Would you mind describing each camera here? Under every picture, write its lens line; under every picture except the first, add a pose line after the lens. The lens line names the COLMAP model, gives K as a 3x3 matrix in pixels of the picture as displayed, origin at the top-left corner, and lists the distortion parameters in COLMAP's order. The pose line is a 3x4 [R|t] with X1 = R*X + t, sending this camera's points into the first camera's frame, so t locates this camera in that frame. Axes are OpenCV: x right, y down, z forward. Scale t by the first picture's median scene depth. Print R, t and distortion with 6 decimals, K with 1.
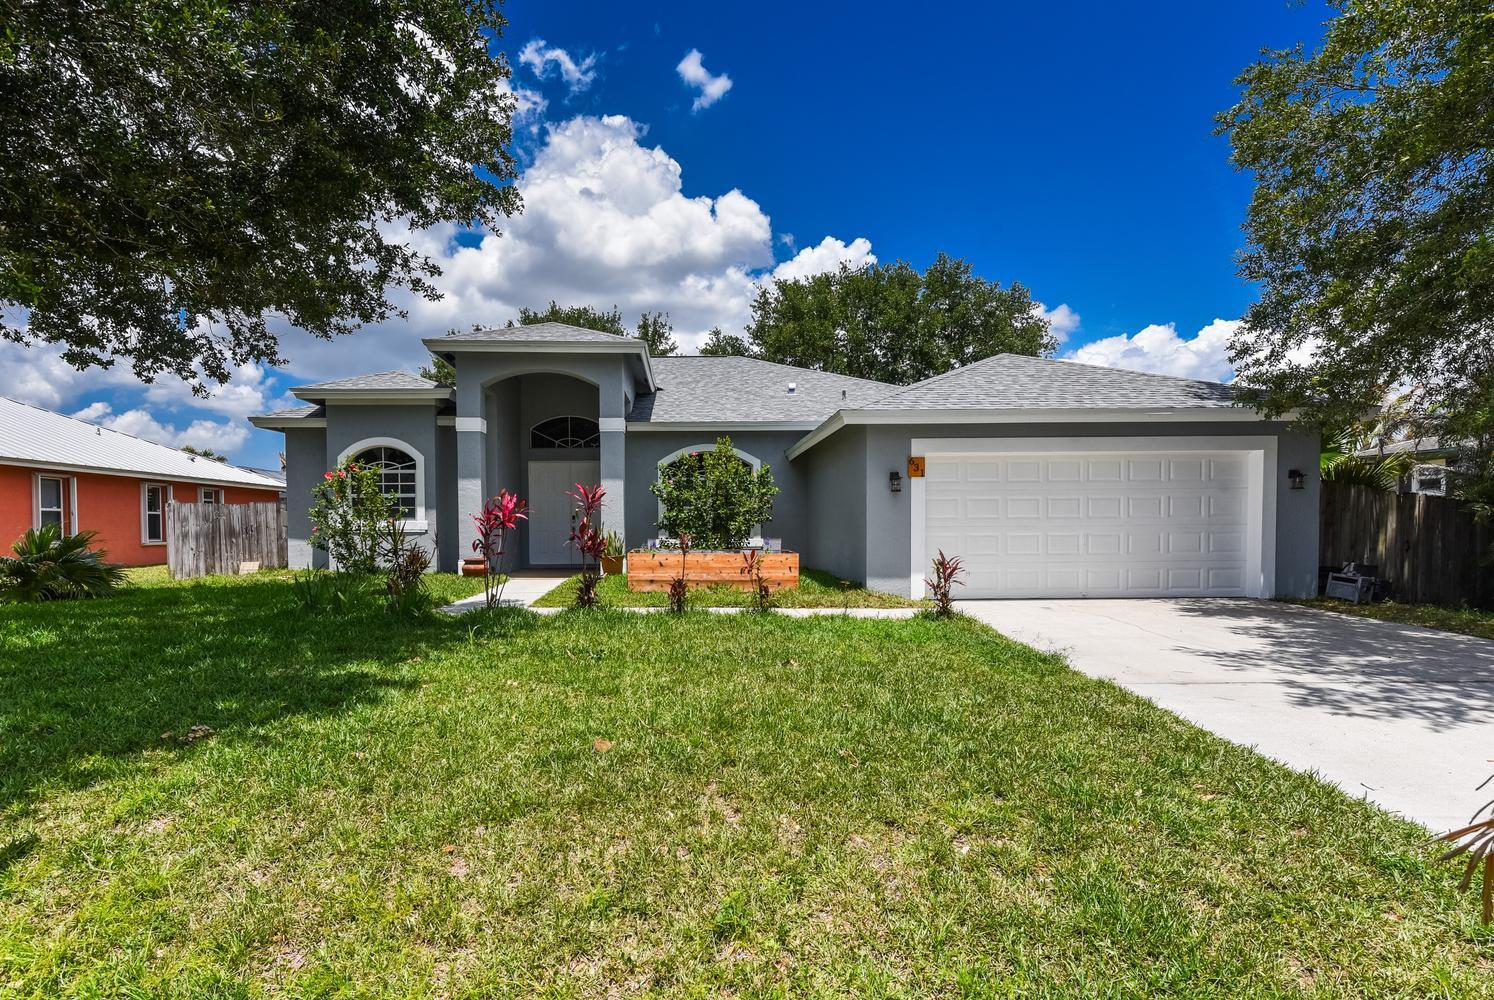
lens RADIAL K [[754.9, 0, 747.0], [0, 754.9, 500.0], [0, 0, 1]] dist [0.014355, 0.000729]
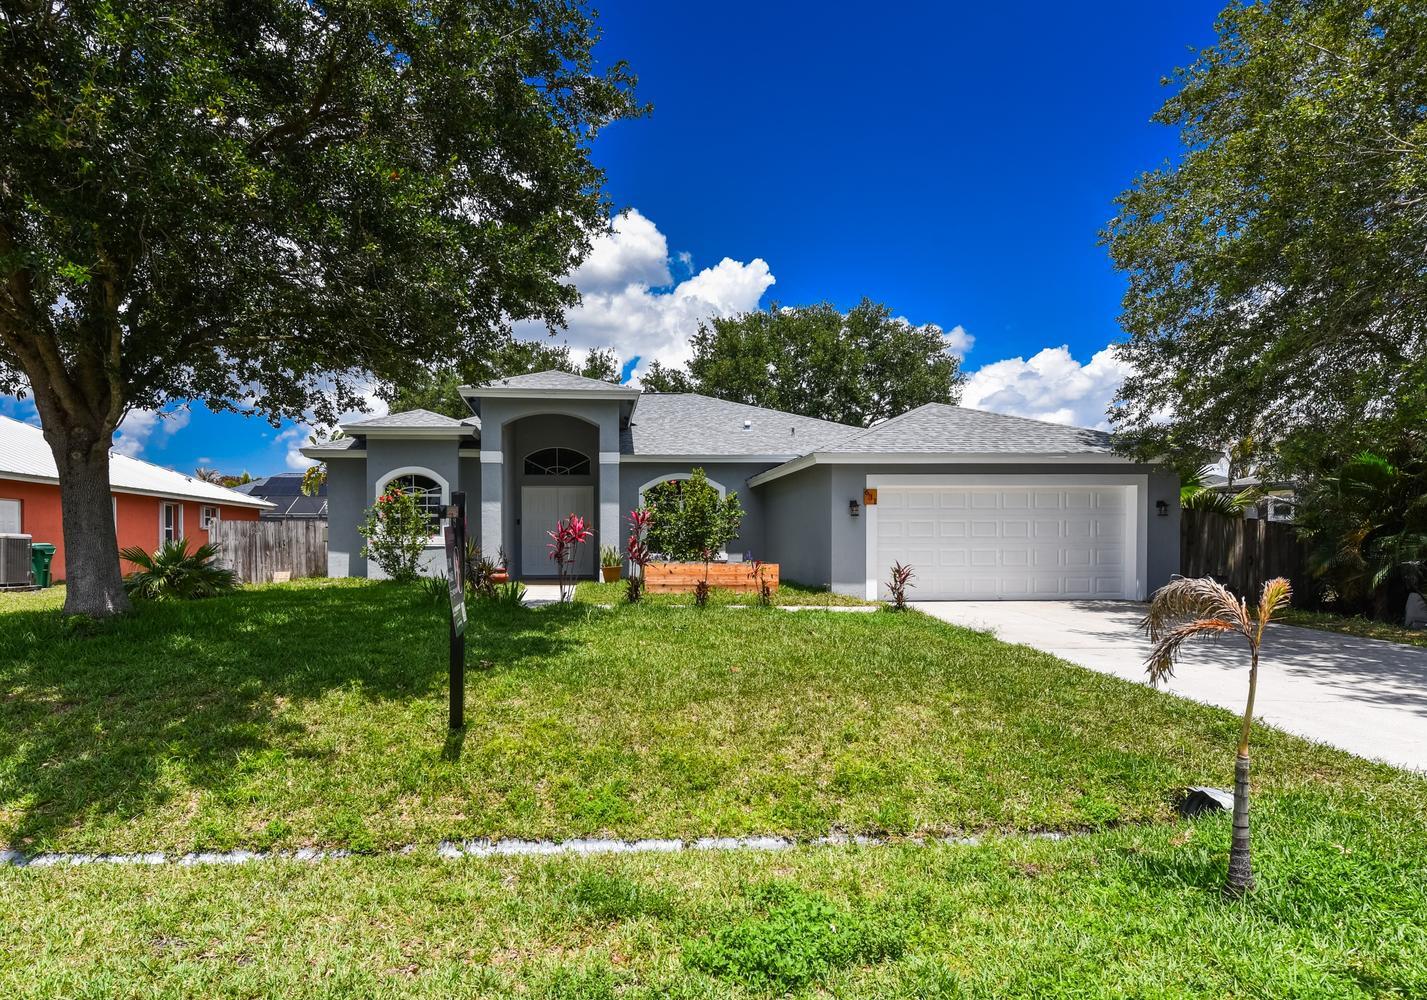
lens RADIAL K [[762.2, 0, 670.8], [0, 762.2, 503.3], [0, 0, 1]] dist [0.020779, 0.000103]
pose [[0.999523, 0.006358, 0.030206, -0.147123], [-0.005783, 0.999801, -0.019071, -0.005746], [-0.030322, 0.018887, 0.999362, -0.271267]]
